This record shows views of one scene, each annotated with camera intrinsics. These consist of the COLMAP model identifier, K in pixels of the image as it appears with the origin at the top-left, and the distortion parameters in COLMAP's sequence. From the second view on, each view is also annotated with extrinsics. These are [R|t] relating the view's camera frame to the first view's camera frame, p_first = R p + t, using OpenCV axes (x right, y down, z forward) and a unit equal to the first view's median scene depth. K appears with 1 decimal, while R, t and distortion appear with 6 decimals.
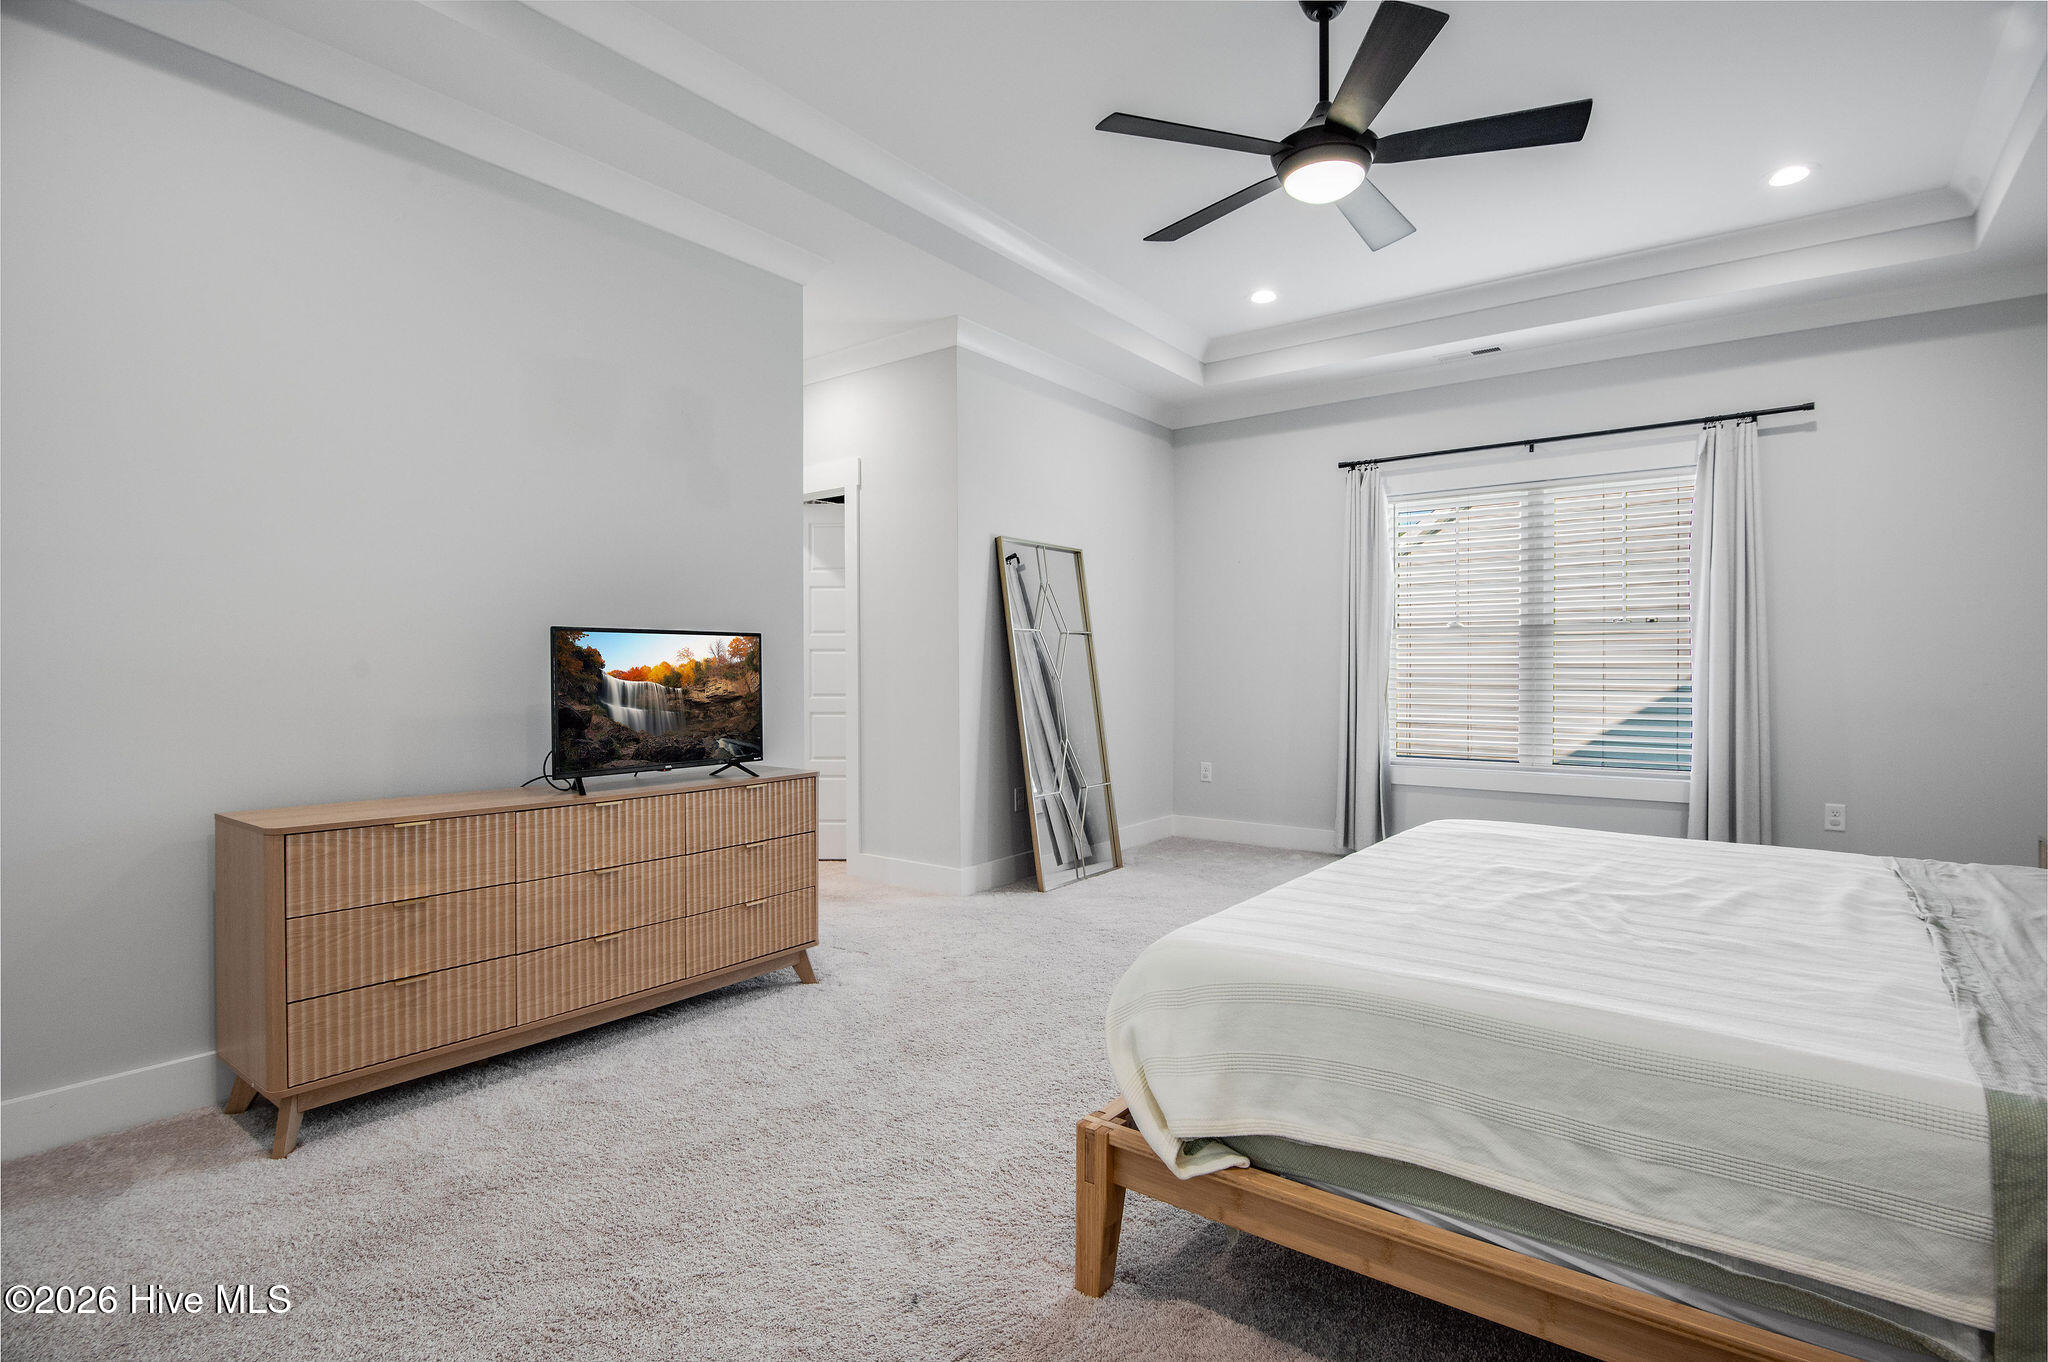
lens RADIAL K [[1013.8, 0, 1033.4], [0, 1013.8, 669.7], [0, 0, 1]] dist [0.001305, -0.000917]
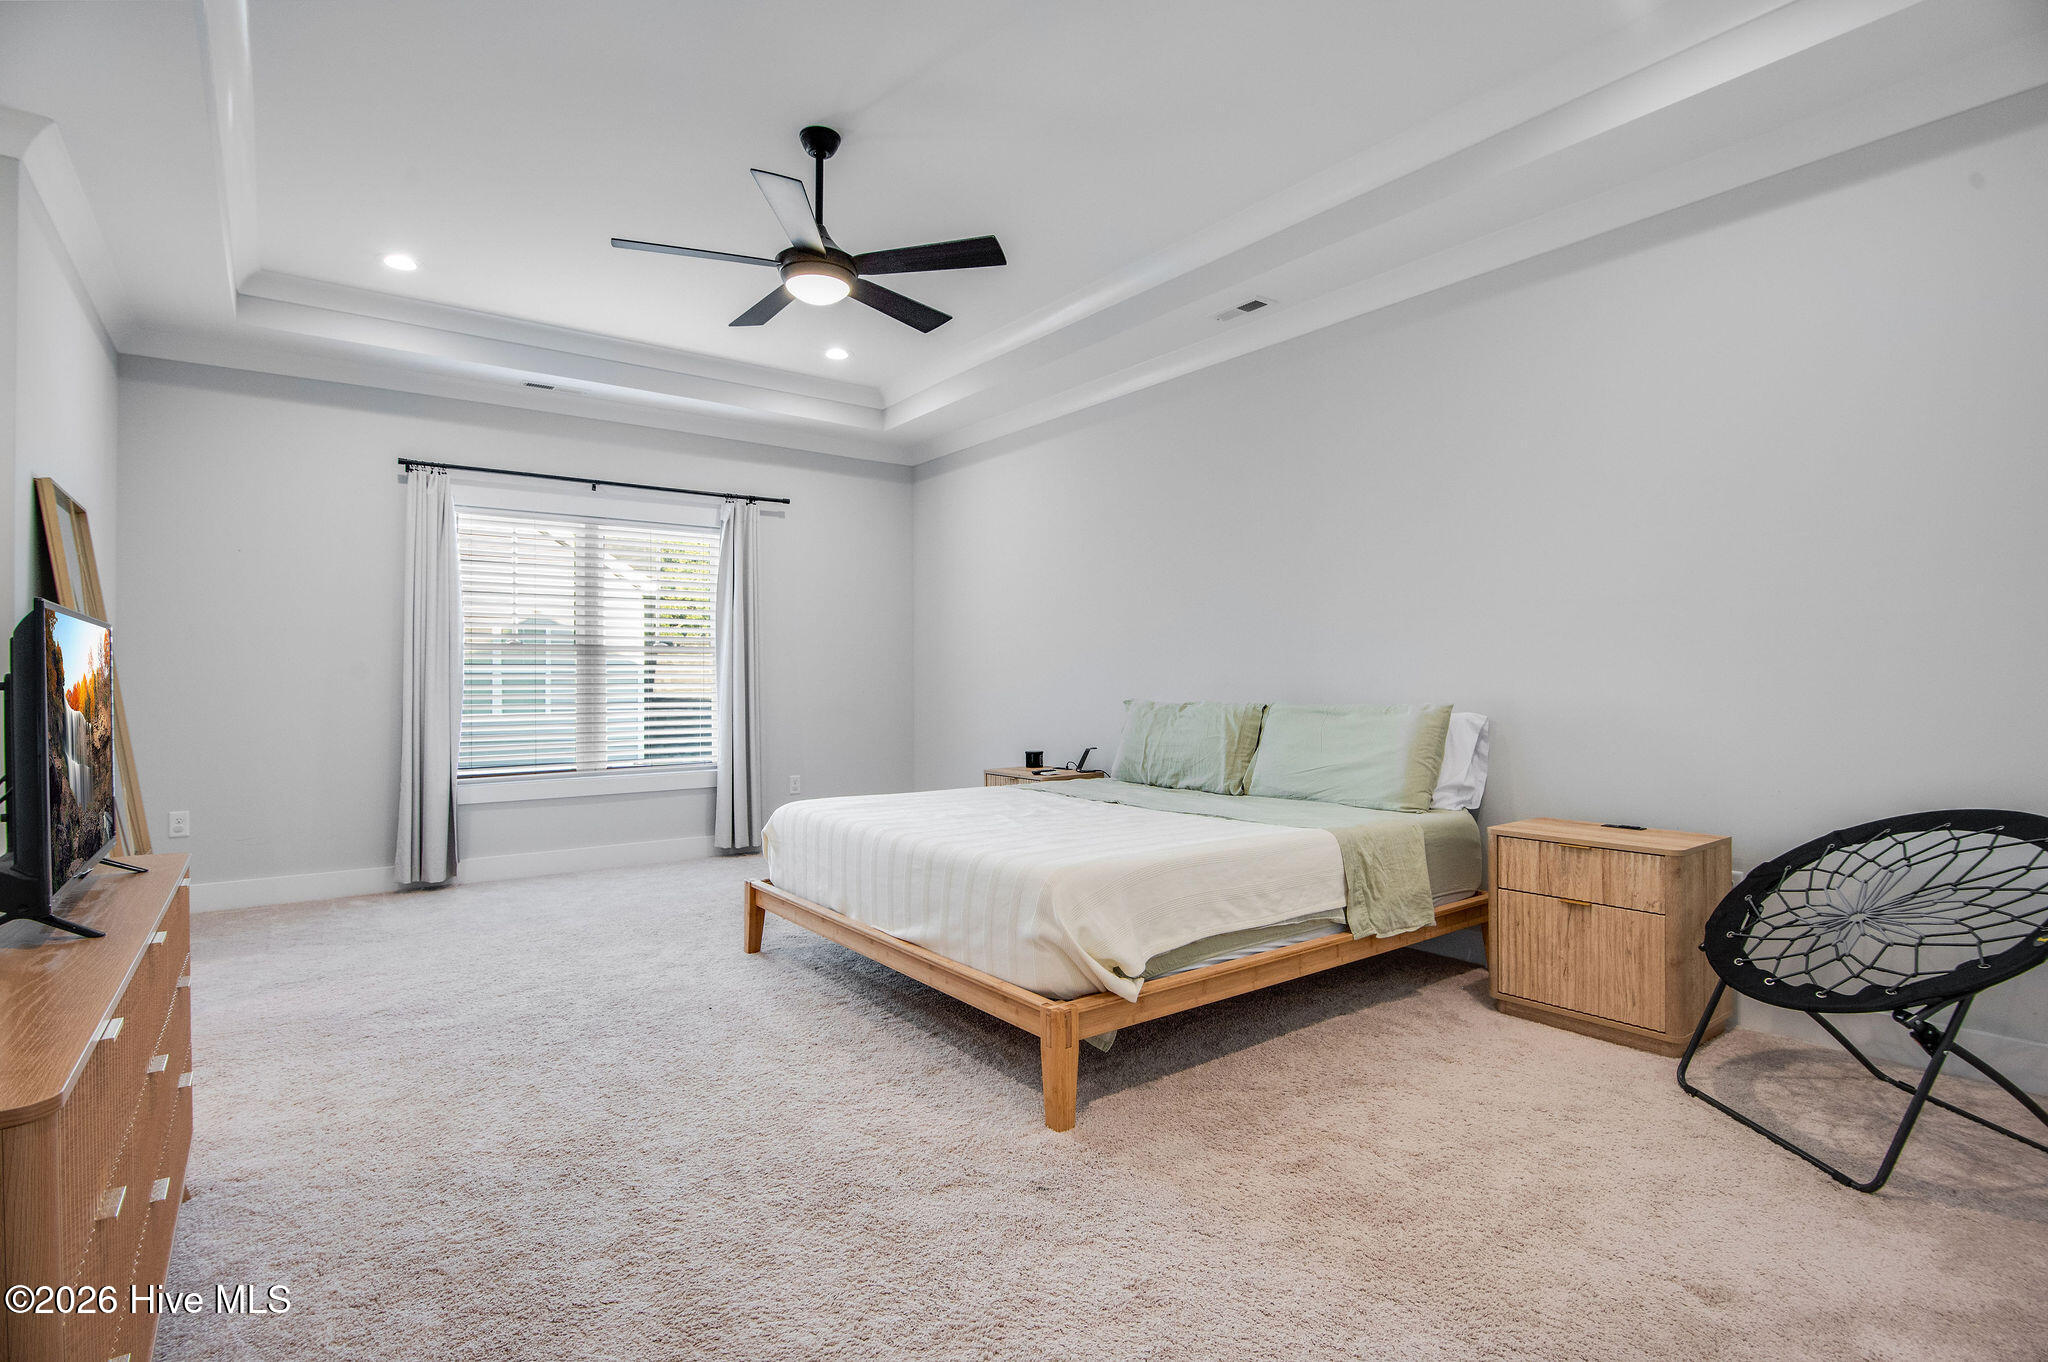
lens RADIAL K [[1013.8, 0, 1037.2], [0, 1013.8, 686.7], [0, 0, 1]] dist [0.001305, -0.000917]
pose [[0.291651, -0.005334, 0.956510, -0.436188], [0.004382, 0.999981, 0.004240, -0.000696], [-0.956515, 0.002954, 0.291669, 0.205166]]
